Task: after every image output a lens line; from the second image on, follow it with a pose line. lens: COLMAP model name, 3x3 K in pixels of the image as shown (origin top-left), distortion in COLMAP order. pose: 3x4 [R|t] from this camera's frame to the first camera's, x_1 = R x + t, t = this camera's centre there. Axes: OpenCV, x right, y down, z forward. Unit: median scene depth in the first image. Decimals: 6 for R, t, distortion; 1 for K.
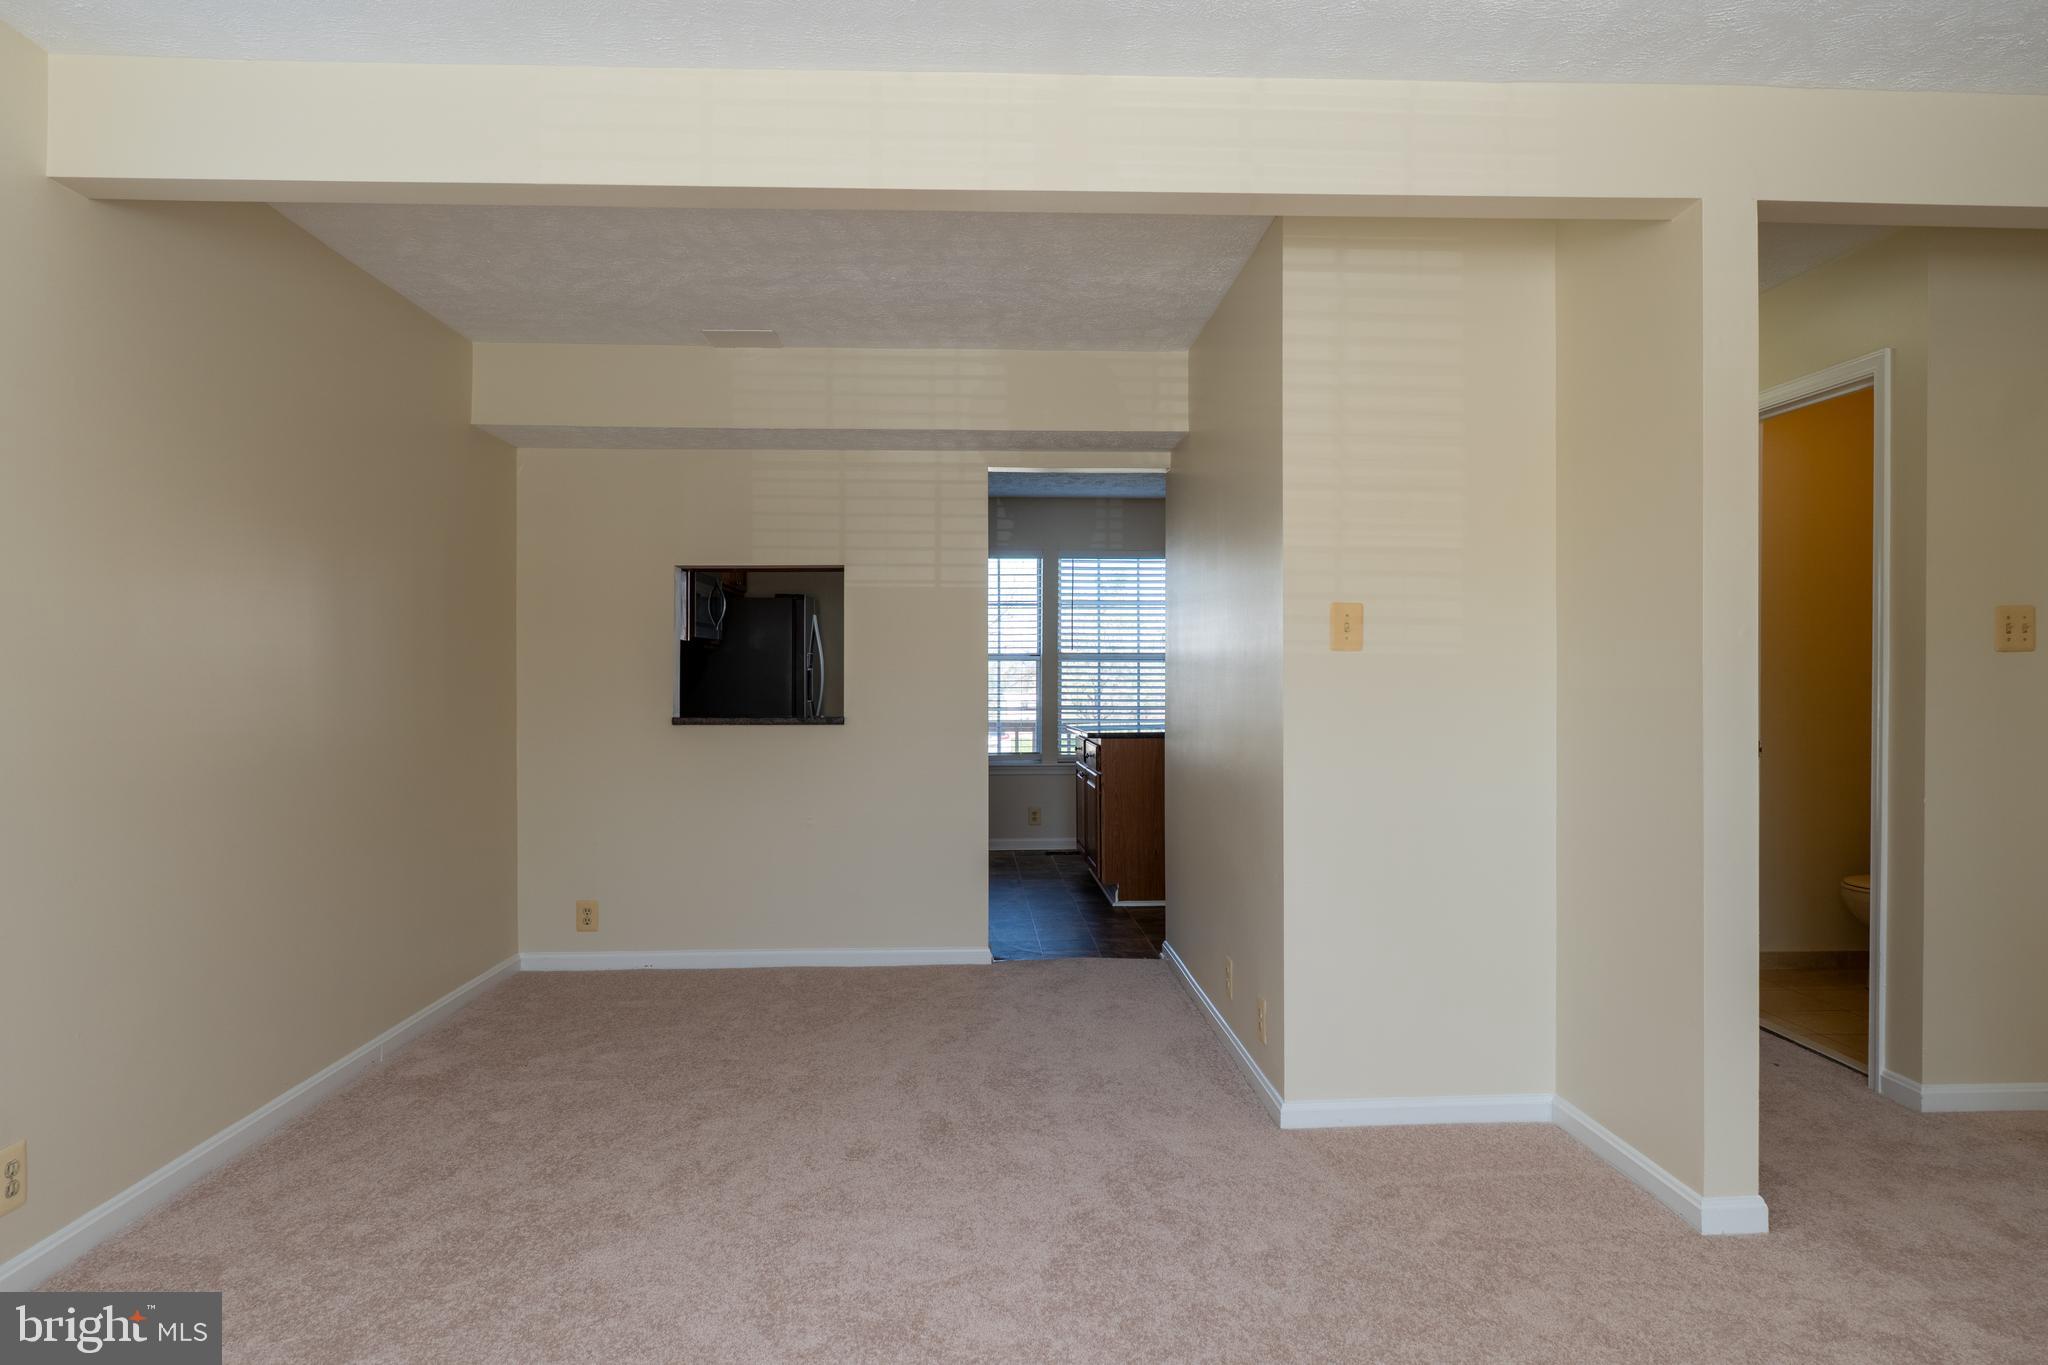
lens RADIAL K [[1273.9, 0, 1024.0], [0, 1273.9, 682.5], [0, 0, 1]] dist [-0.003120, -0.005056]
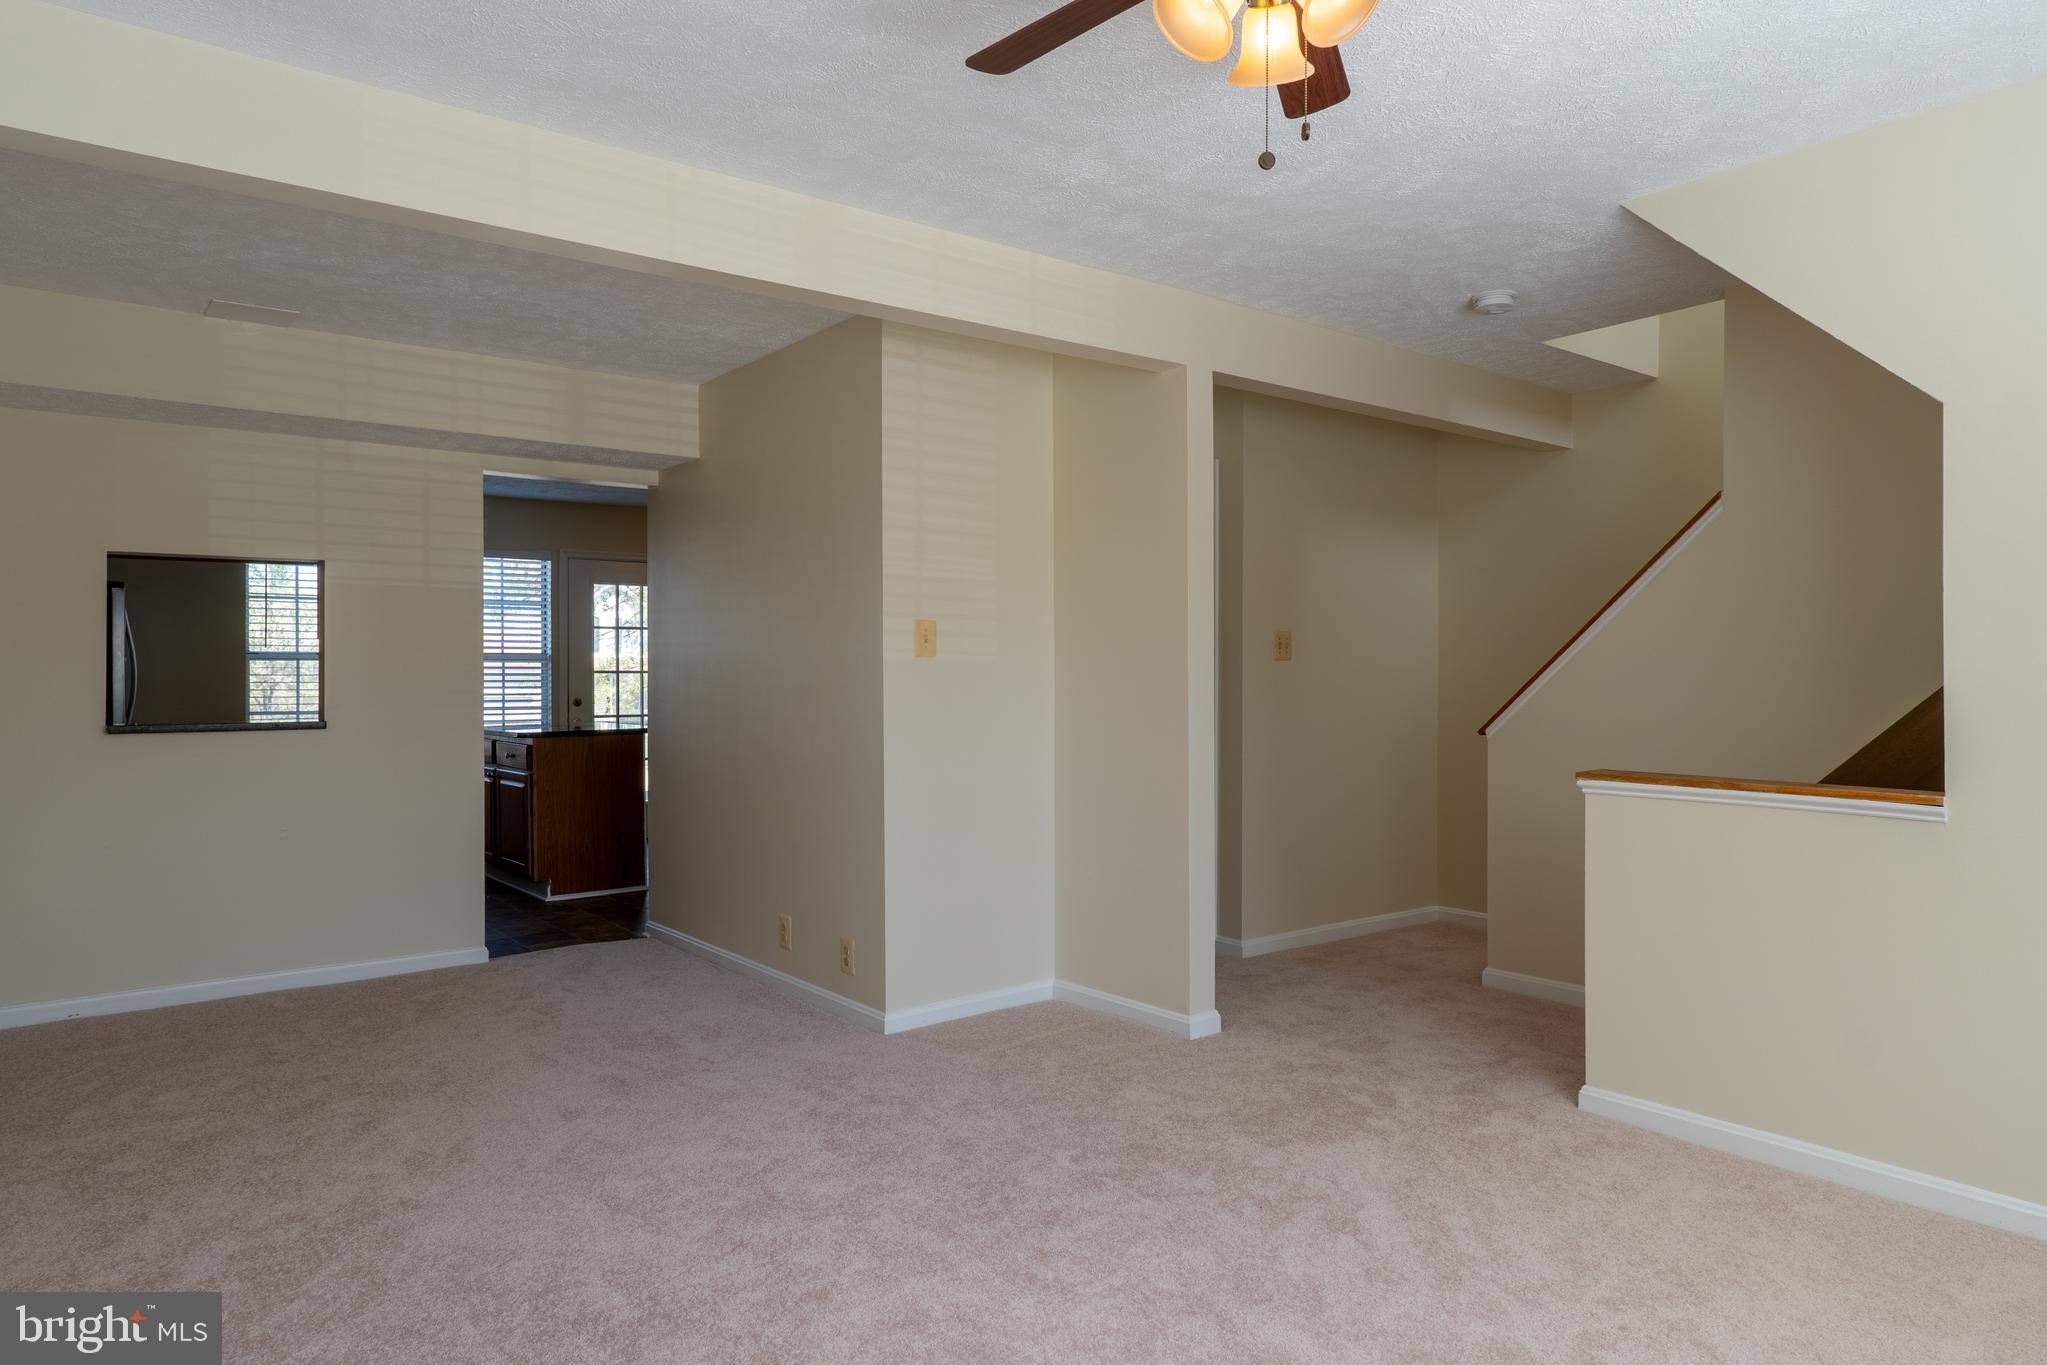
lens RADIAL K [[1280.1, 0, 1023.5], [0, 1280.1, 682.5], [0, 0, 1]] dist [-0.007929, -0.000986]
pose [[0.812360, -0.004975, 0.583134, -0.421756], [0.004535, 0.999987, 0.002214, -0.001739], [-0.583138, 0.000846, 0.812373, -0.111014]]
